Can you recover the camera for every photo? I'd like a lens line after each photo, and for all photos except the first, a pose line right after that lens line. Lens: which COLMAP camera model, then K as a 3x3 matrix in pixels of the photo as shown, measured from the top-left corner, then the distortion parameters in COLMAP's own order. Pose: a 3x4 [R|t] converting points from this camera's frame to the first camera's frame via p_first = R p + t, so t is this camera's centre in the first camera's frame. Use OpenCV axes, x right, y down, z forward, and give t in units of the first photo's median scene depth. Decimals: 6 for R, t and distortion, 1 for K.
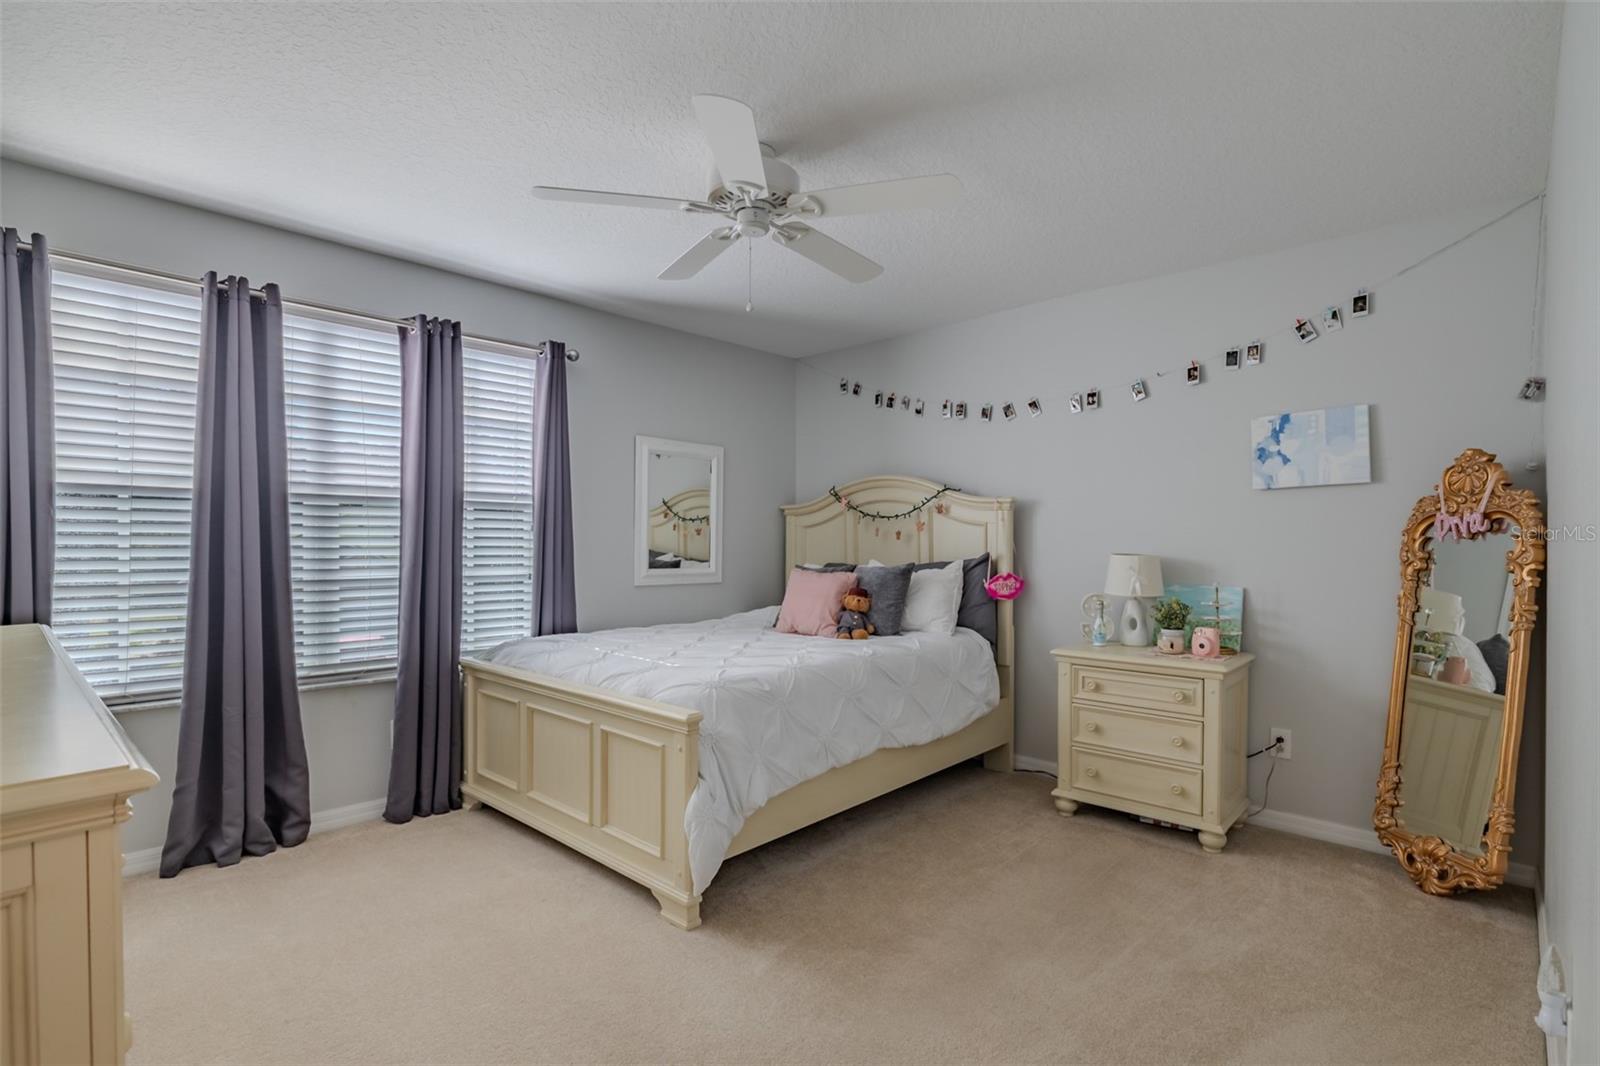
lens RADIAL K [[771.2, 0, 800.0], [0, 771.2, 560.0], [0, 0, 1]] dist [-0.000106, -0.000067]
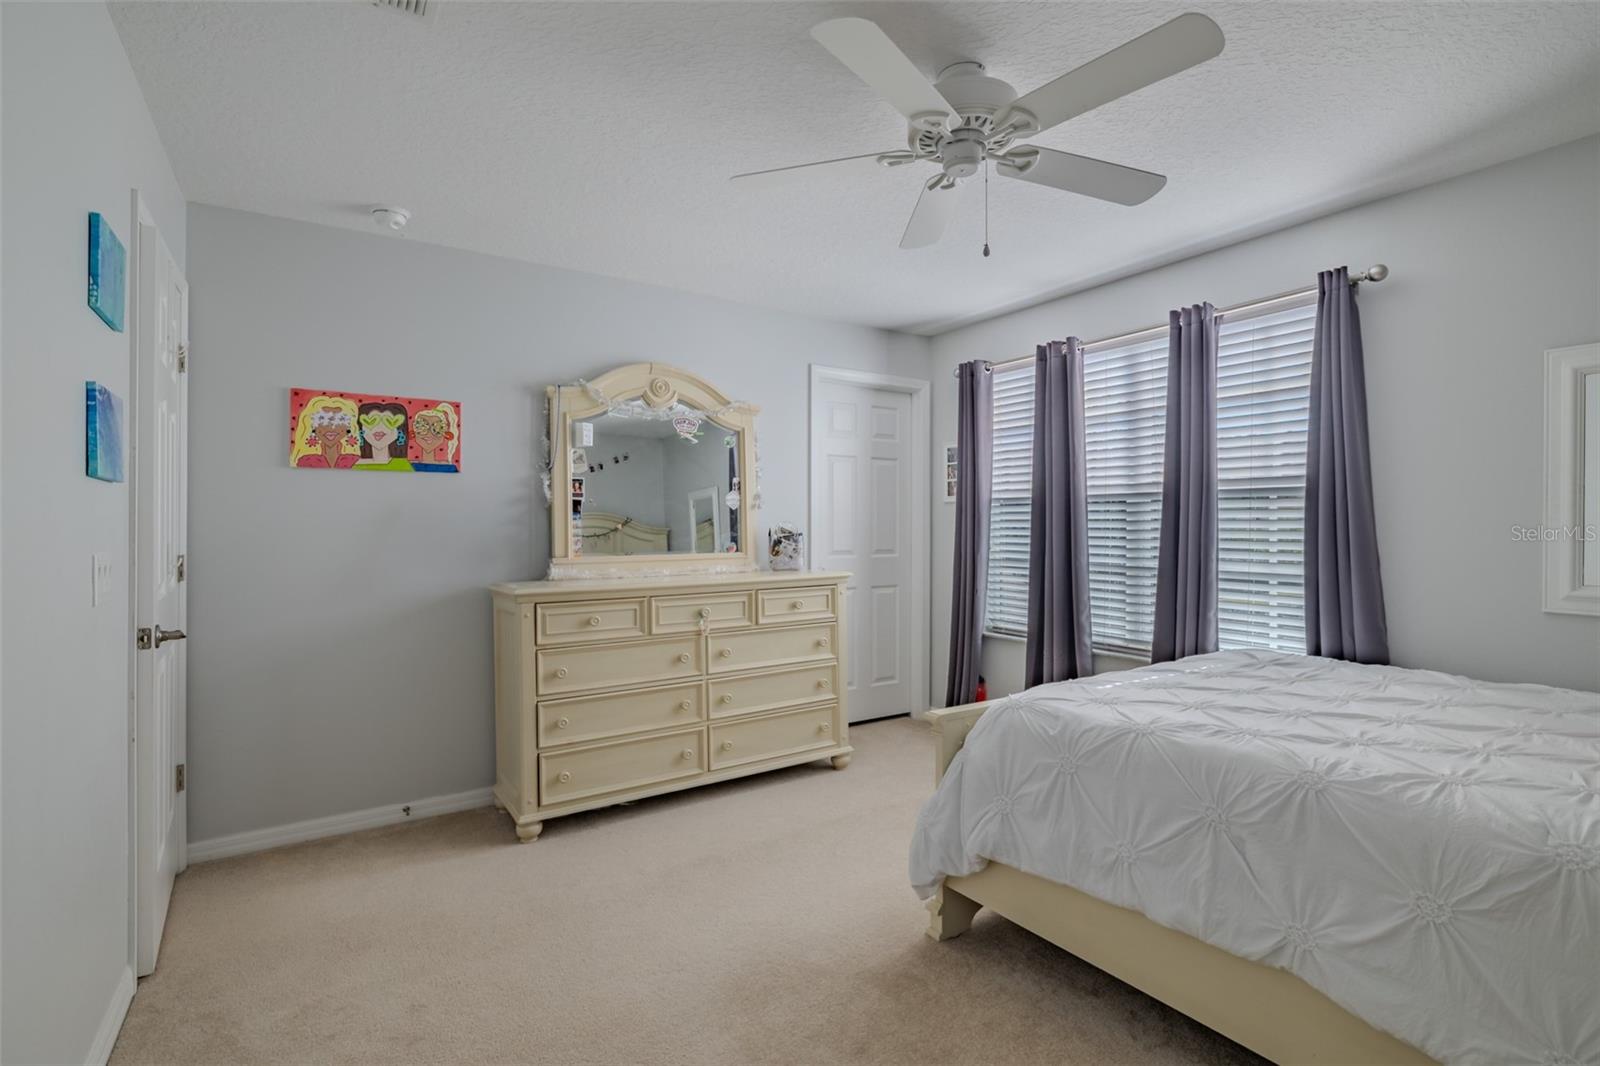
lens RADIAL K [[747.4, 0, 800.0], [0, 747.4, 533.0], [0, 0, 1]] dist [-0.000189, -0.000028]
pose [[-0.232415, -0.000637, -0.972616, 0.538628], [-0.027618, 0.999601, 0.005945, -0.015878], [0.972224, 0.028243, -0.232340, 0.703465]]
